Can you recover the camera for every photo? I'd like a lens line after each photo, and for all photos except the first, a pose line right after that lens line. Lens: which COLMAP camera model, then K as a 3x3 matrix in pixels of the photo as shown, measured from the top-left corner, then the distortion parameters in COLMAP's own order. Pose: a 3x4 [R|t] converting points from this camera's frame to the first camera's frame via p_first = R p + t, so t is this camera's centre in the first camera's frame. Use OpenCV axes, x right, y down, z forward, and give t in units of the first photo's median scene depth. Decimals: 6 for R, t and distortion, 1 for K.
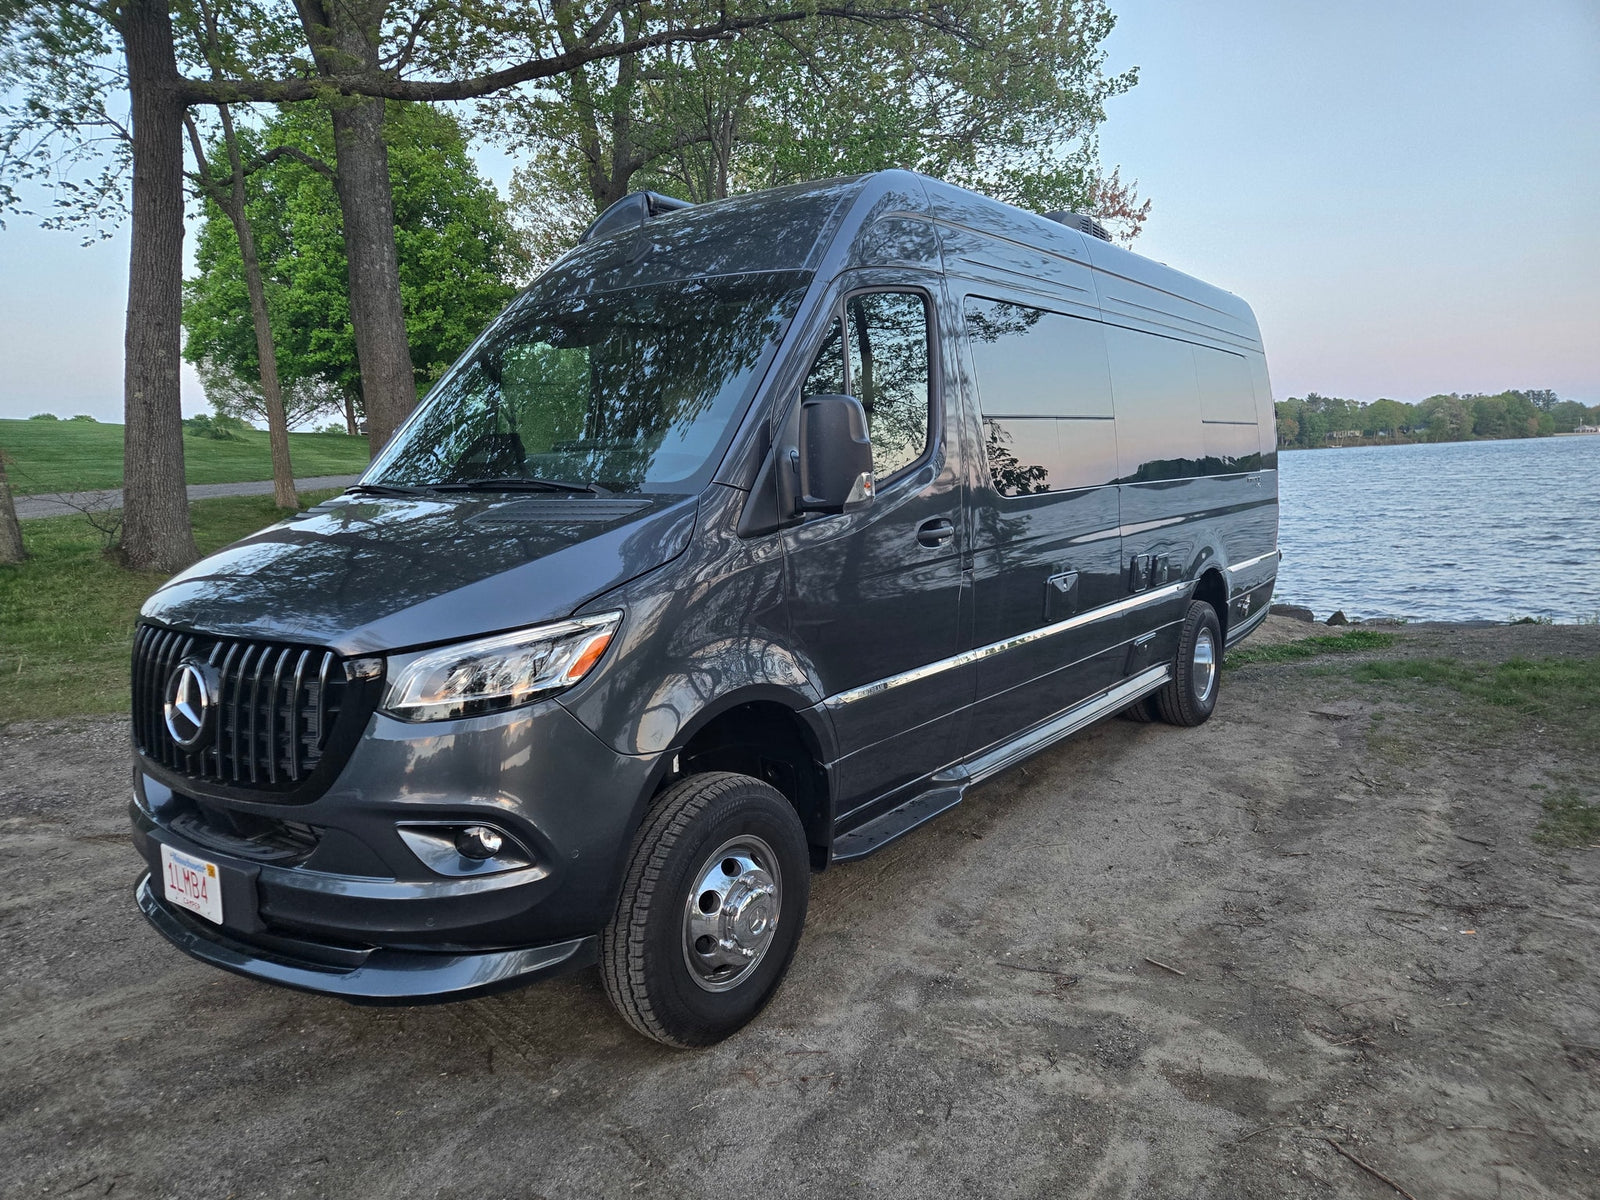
lens RADIAL K [[1085.4, 0, 805.1], [0, 1085.4, 578.0], [0, 0, 1]] dist [0.084547, -0.069305]
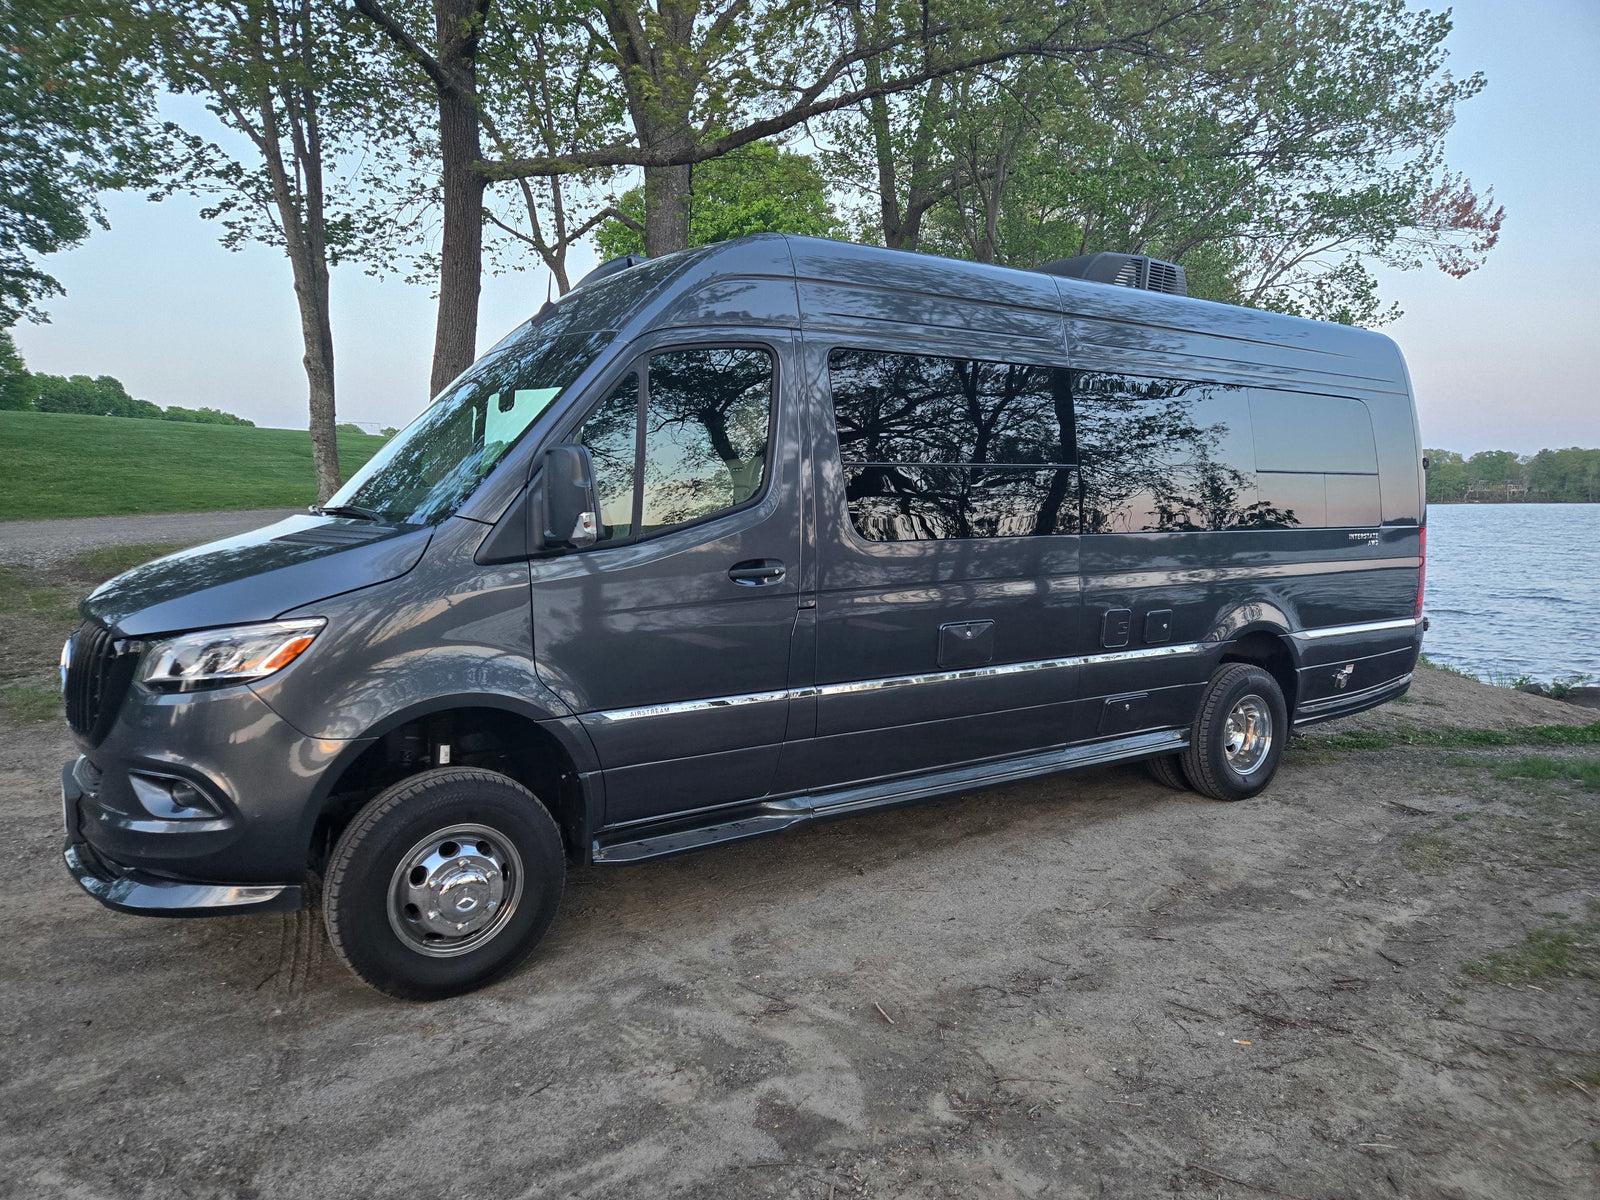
lens RADIAL K [[1092.9, 0, 803.3], [0, 1092.9, 561.0], [0, 0, 1]] dist [0.090715, -0.067795]
pose [[0.945379, 0.054852, -0.321324, 0.650795], [-0.067611, 0.997300, -0.028677, -0.031063], [0.318883, 0.048836, 0.946535, -0.005462]]
